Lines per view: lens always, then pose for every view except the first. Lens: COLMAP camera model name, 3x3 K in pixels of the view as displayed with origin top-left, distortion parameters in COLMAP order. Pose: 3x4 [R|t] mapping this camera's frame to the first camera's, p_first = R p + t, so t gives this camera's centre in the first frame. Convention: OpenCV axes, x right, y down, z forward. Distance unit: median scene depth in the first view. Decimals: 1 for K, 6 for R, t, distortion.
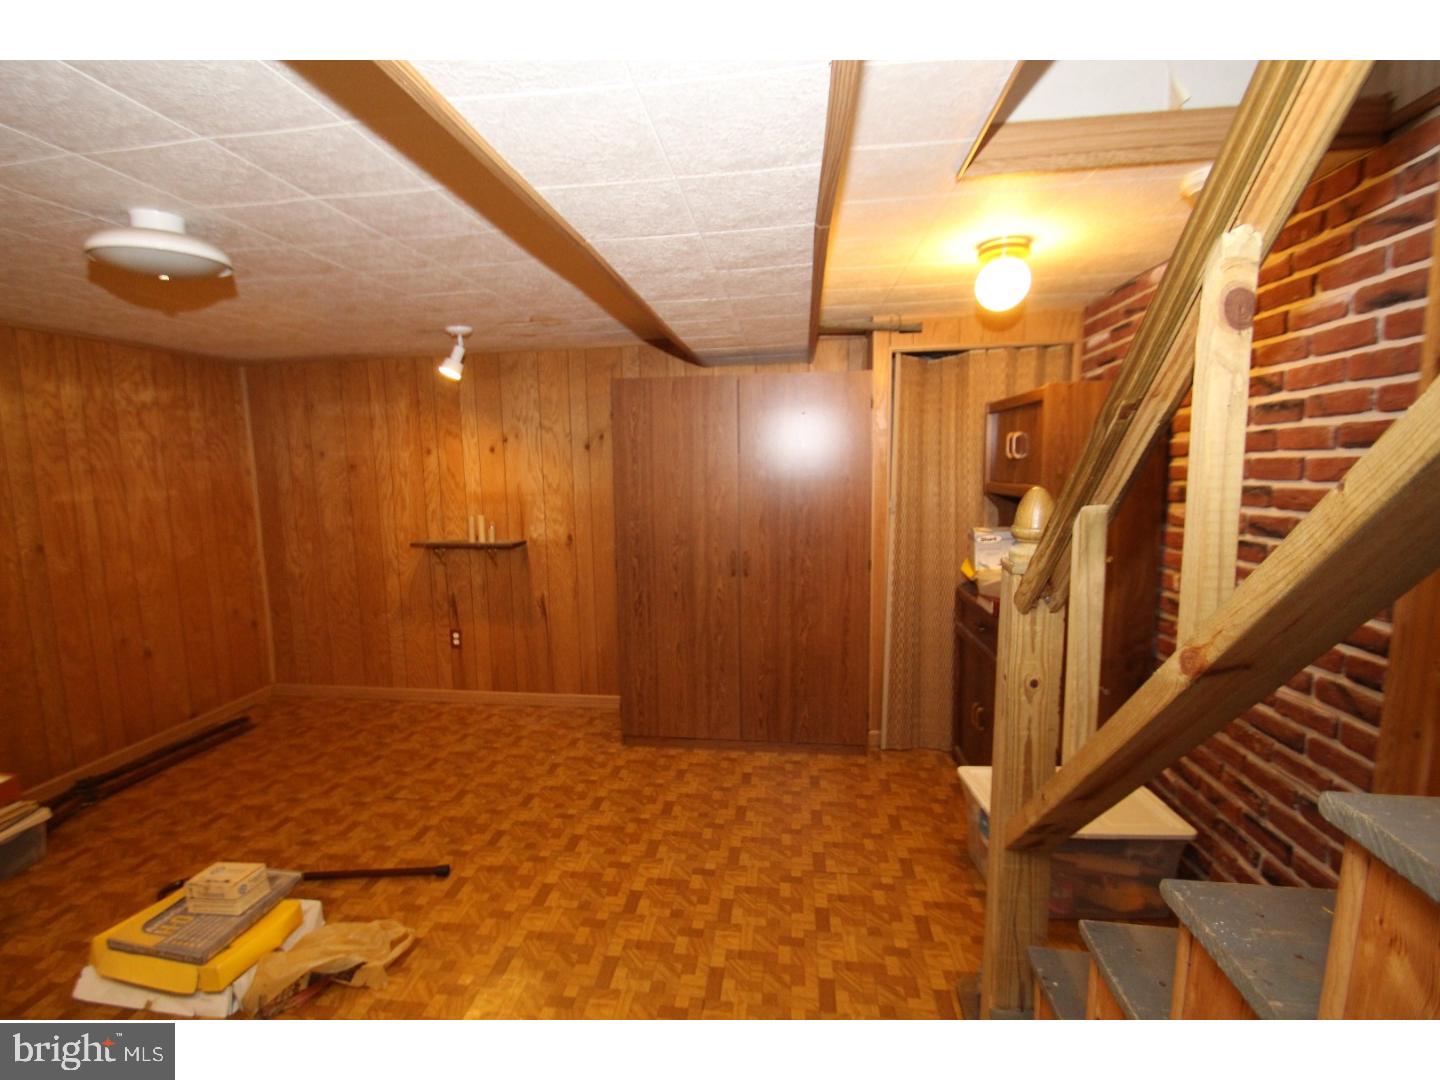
lens RADIAL K [[695.7, 0, 720.0], [0, 695.7, 540.0], [0, 0, 1]] dist [0.009060, 0.000080]
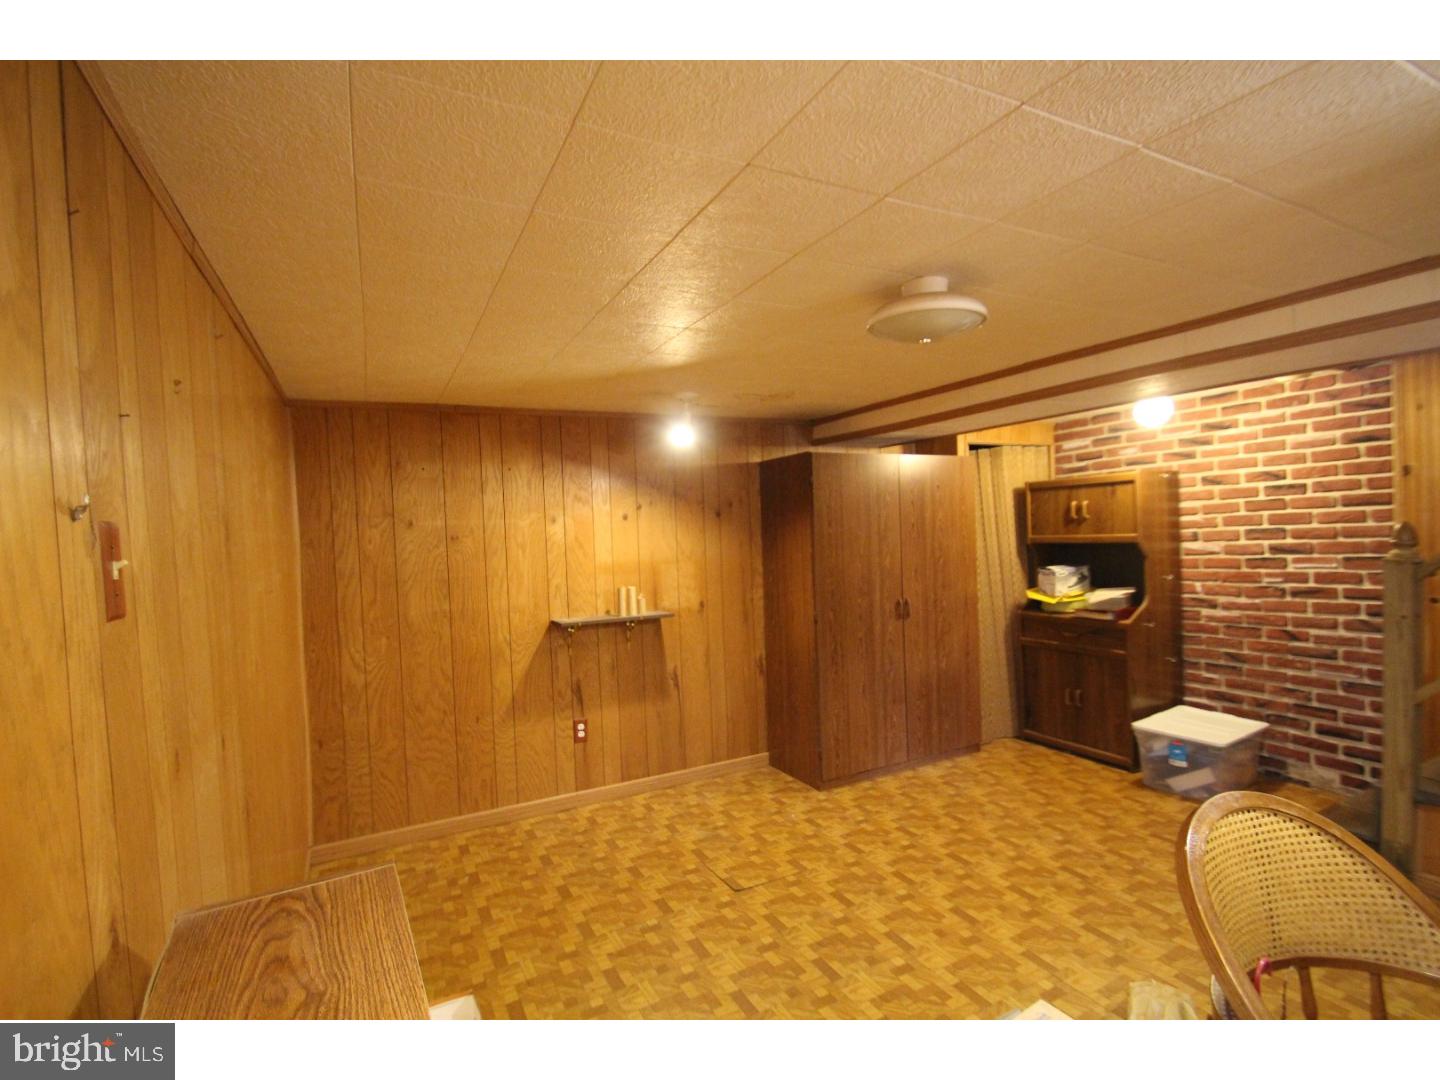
lens RADIAL K [[681.2, 0, 720.0], [0, 681.2, 540.0], [0, 0, 1]] dist [0.001304, -0.000148]
pose [[0.813822, -0.021207, 0.580727, -0.764409], [0.087430, 0.992427, -0.086282, -0.007889], [-0.574499, 0.120991, 0.809513, 0.182305]]
